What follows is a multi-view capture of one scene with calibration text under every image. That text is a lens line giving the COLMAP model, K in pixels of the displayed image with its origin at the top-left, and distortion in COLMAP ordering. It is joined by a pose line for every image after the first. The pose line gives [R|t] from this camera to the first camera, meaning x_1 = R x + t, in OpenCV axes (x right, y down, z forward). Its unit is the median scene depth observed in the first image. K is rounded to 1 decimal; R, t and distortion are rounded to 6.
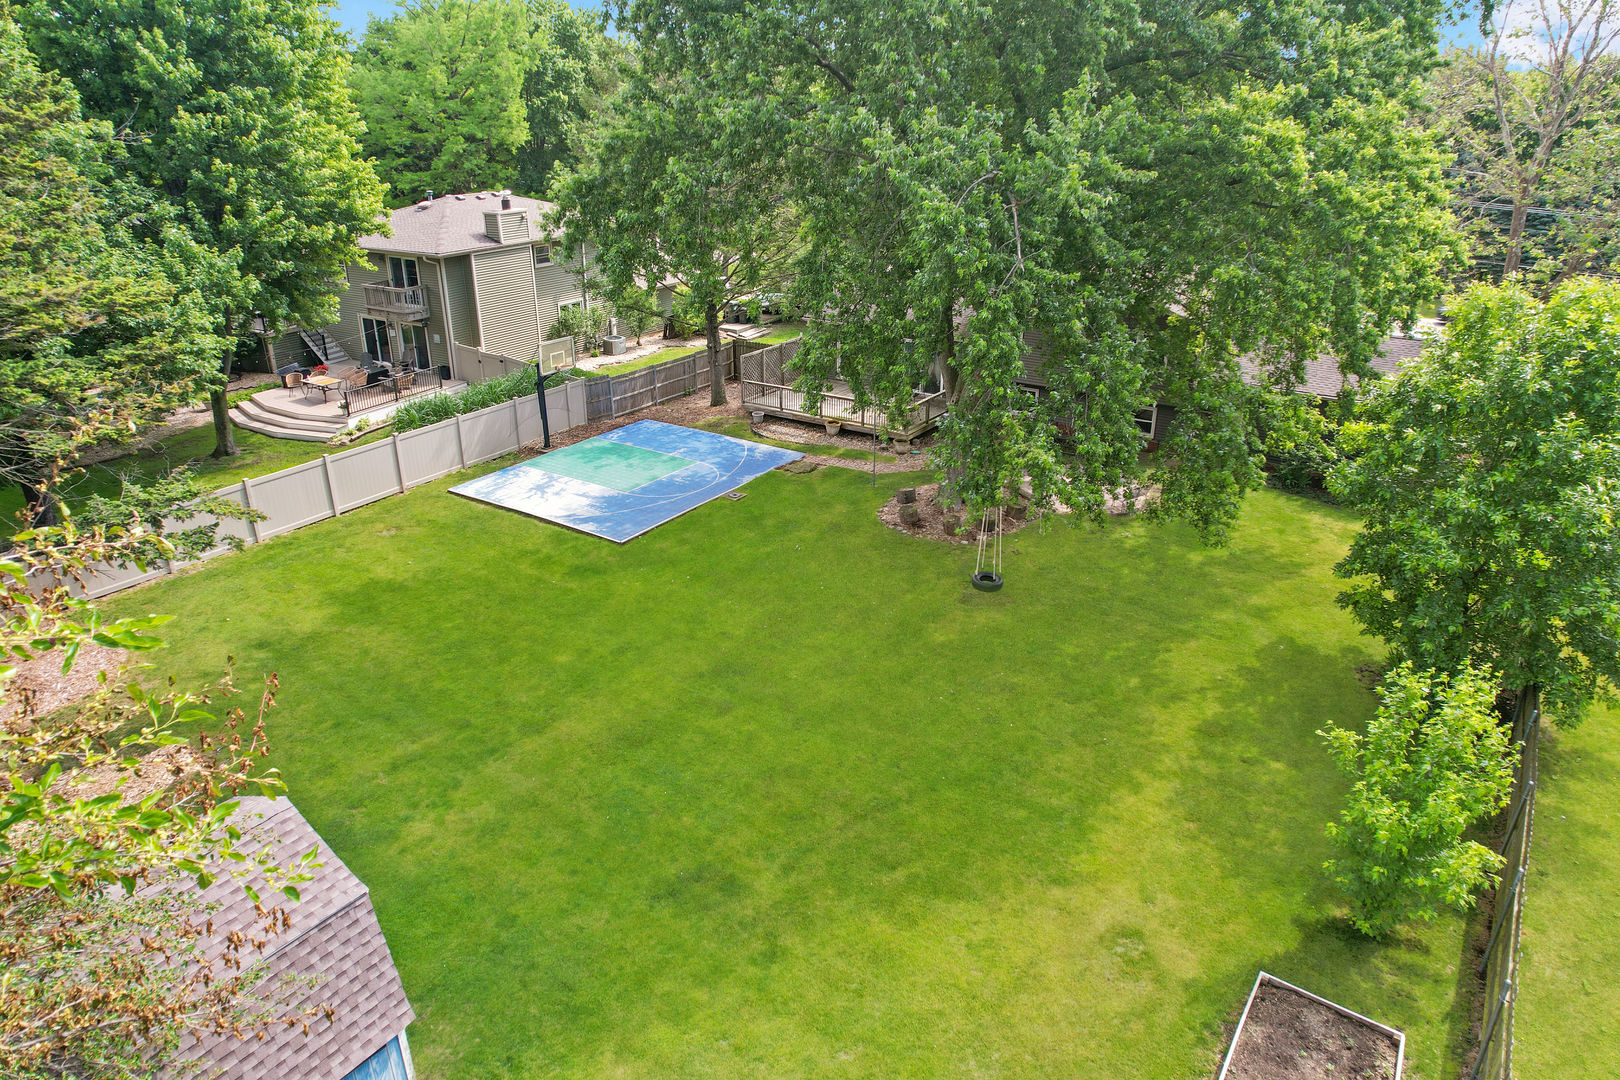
lens RADIAL K [[1014.9, 0, 816.1], [0, 1014.9, 542.0], [0, 0, 1]] dist [-0.078903, 0.065496]
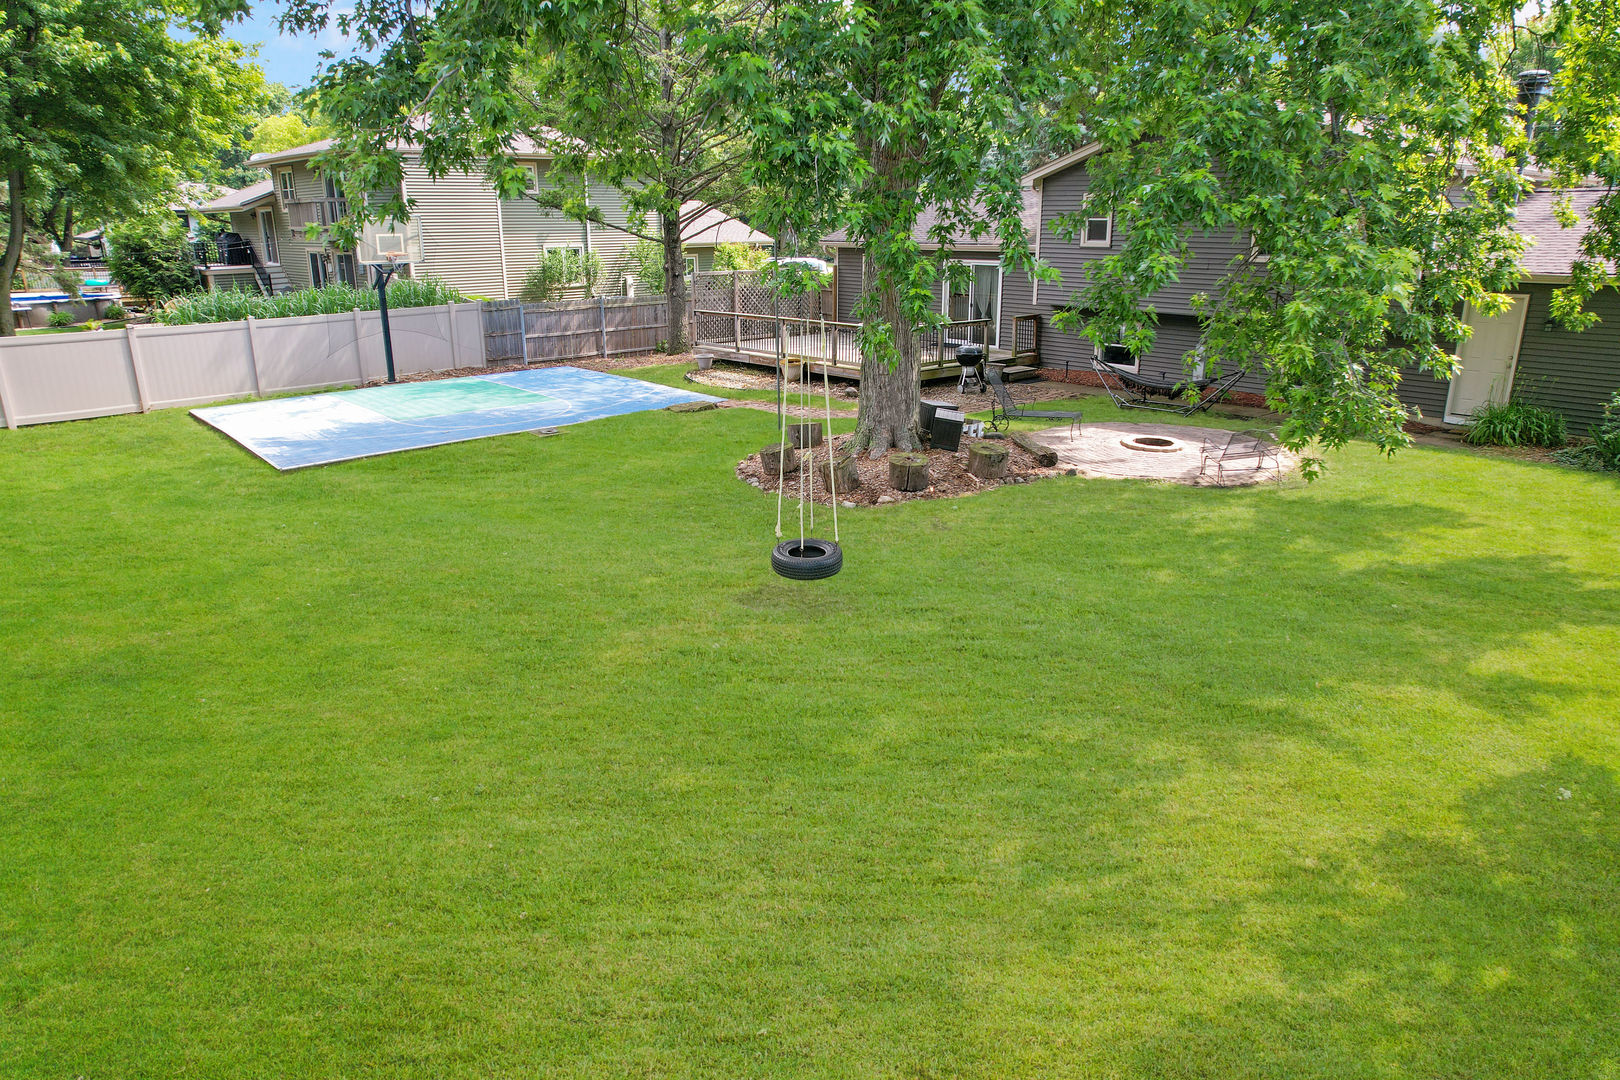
lens RADIAL K [[1014.9, 0, 816.1], [0, 1014.9, 542.0], [0, 0, 1]] dist [-0.078903, 0.065496]
pose [[0.964866, 0.072109, -0.252655, 0.199262], [-0.097514, 0.991201, -0.089503, 0.049573], [0.243978, 0.110995, 0.963408, 0.407712]]
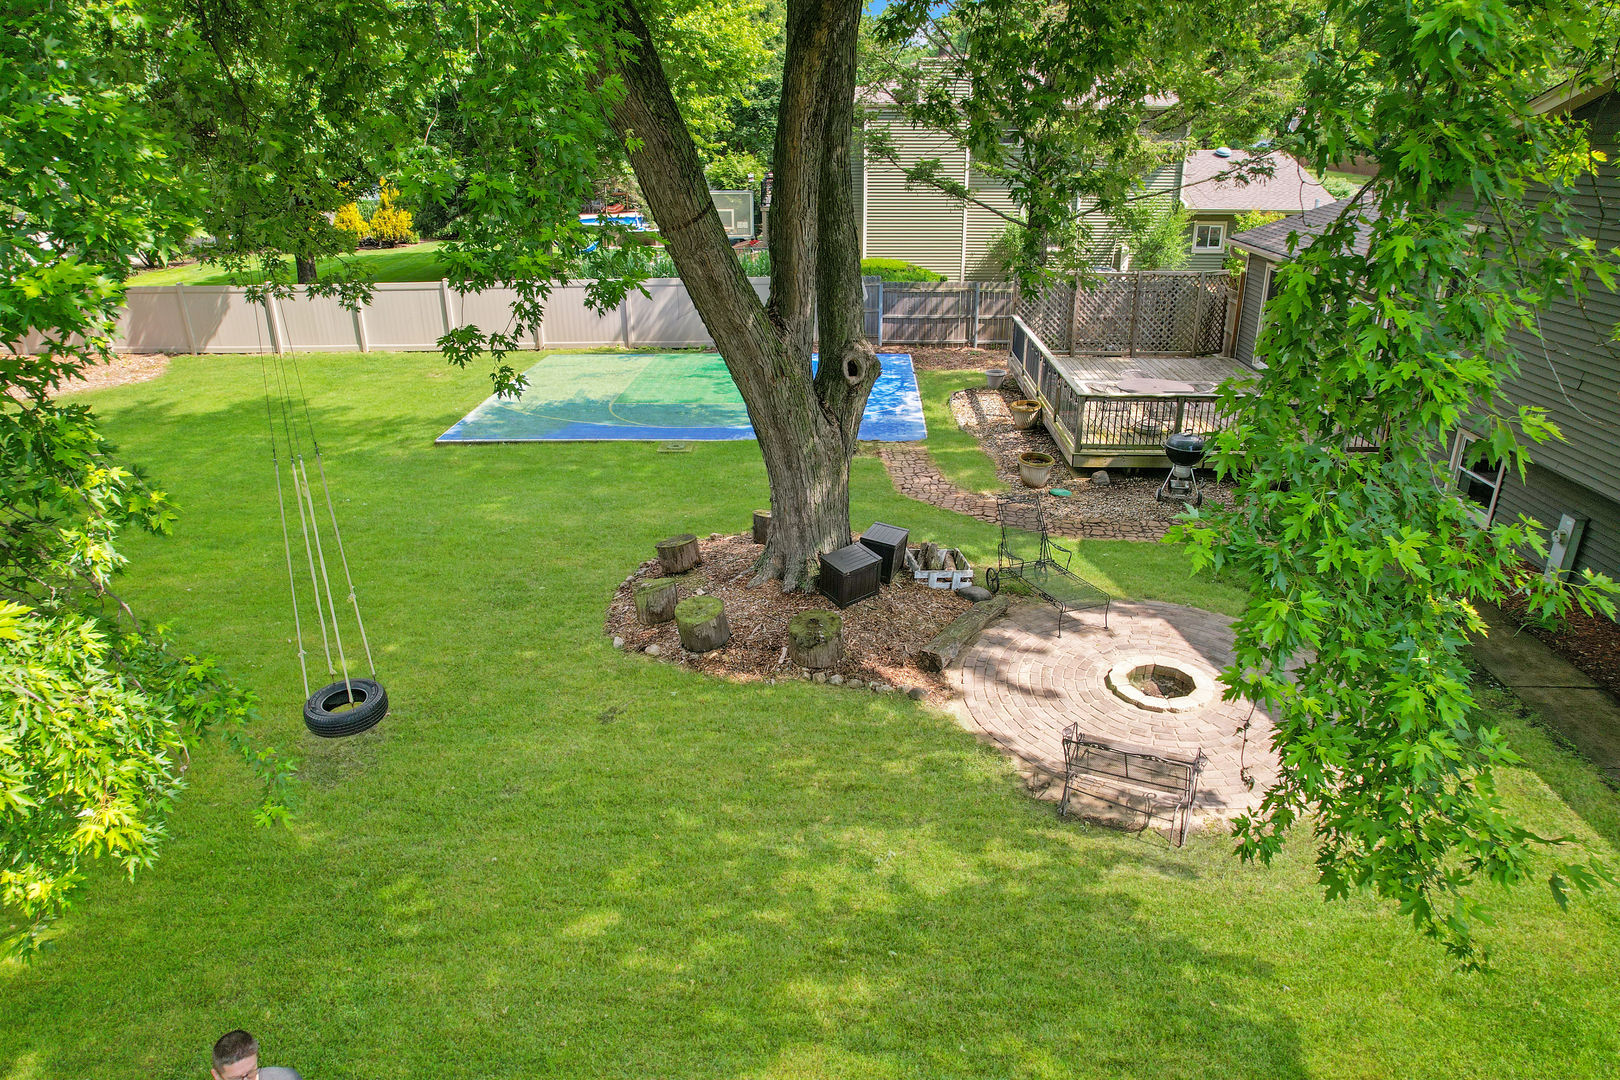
lens RADIAL K [[1014.9, 0, 816.1], [0, 1014.9, 542.0], [0, 0, 1]] dist [-0.078903, 0.065496]
pose [[0.514059, 0.324765, -0.793896, 0.391456], [-0.331063, 0.928956, 0.165647, -0.103475], [0.791290, 0.177678, 0.585056, 0.630979]]
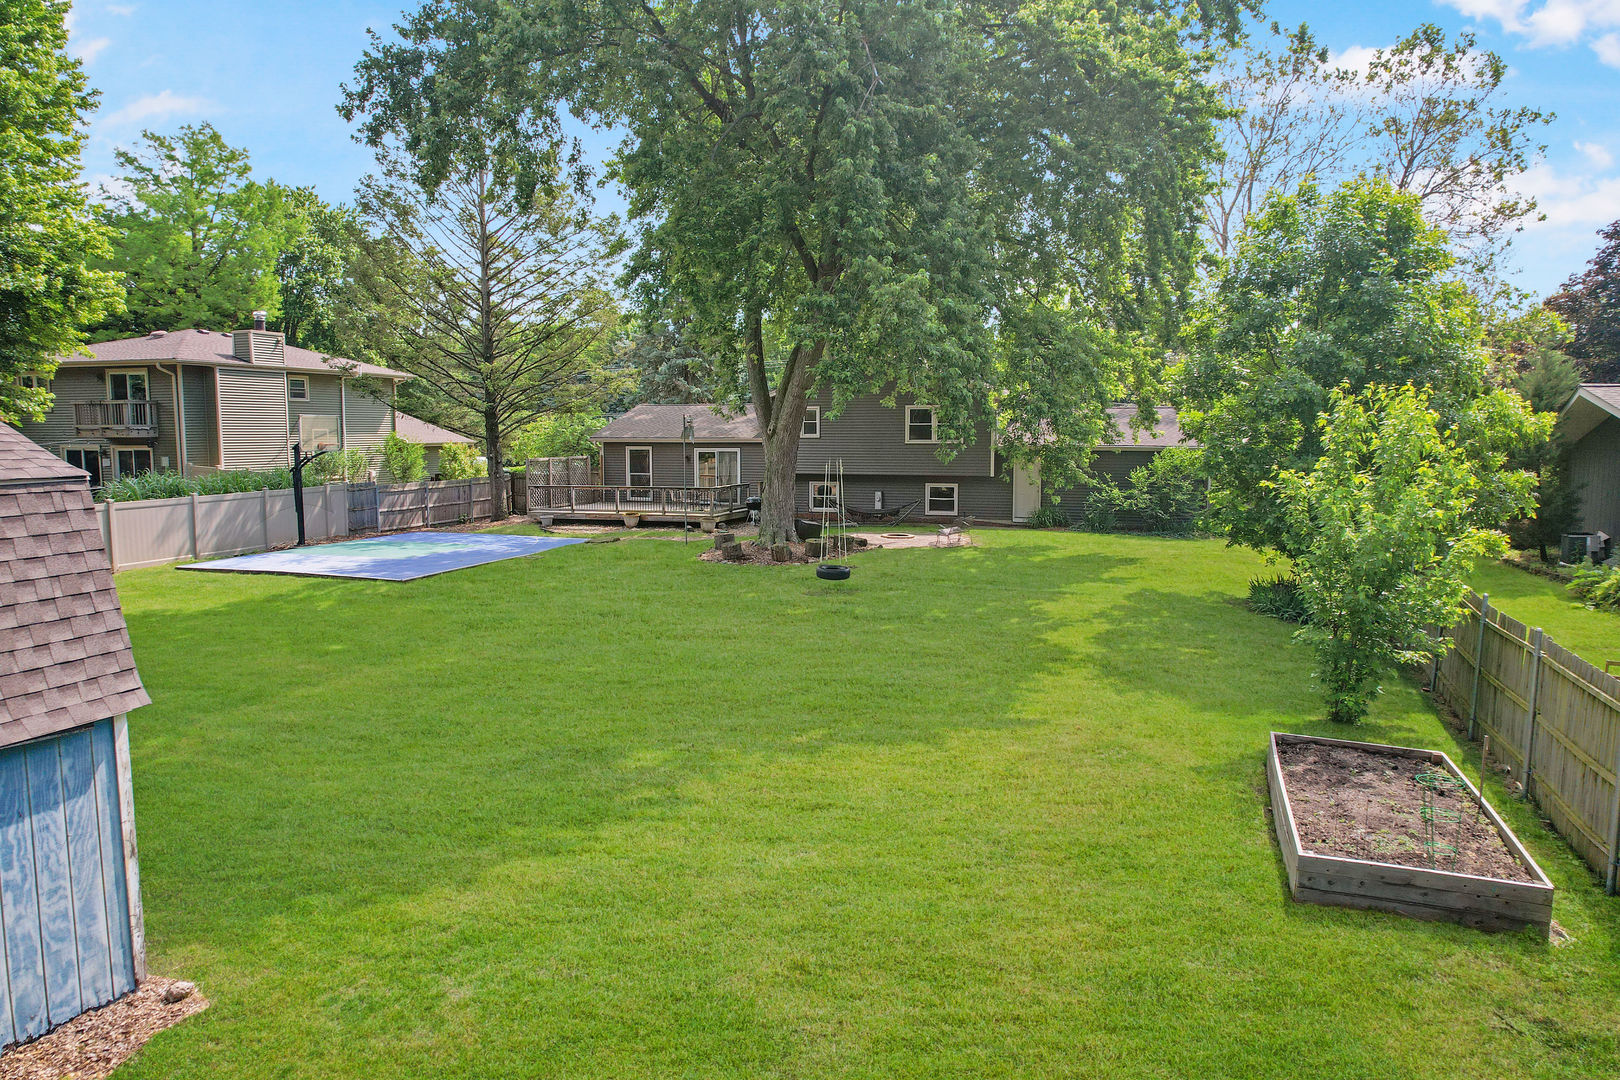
lens RADIAL K [[1020.7, 0, 806.9], [0, 1020.7, 530.7], [0, 0, 1]] dist [-0.074571, 0.063624]
pose [[0.970639, -0.029378, 0.238740, -0.050947], [0.101721, 0.949531, -0.296721, 0.191923], [-0.217975, 0.312294, 0.924640, 0.103307]]
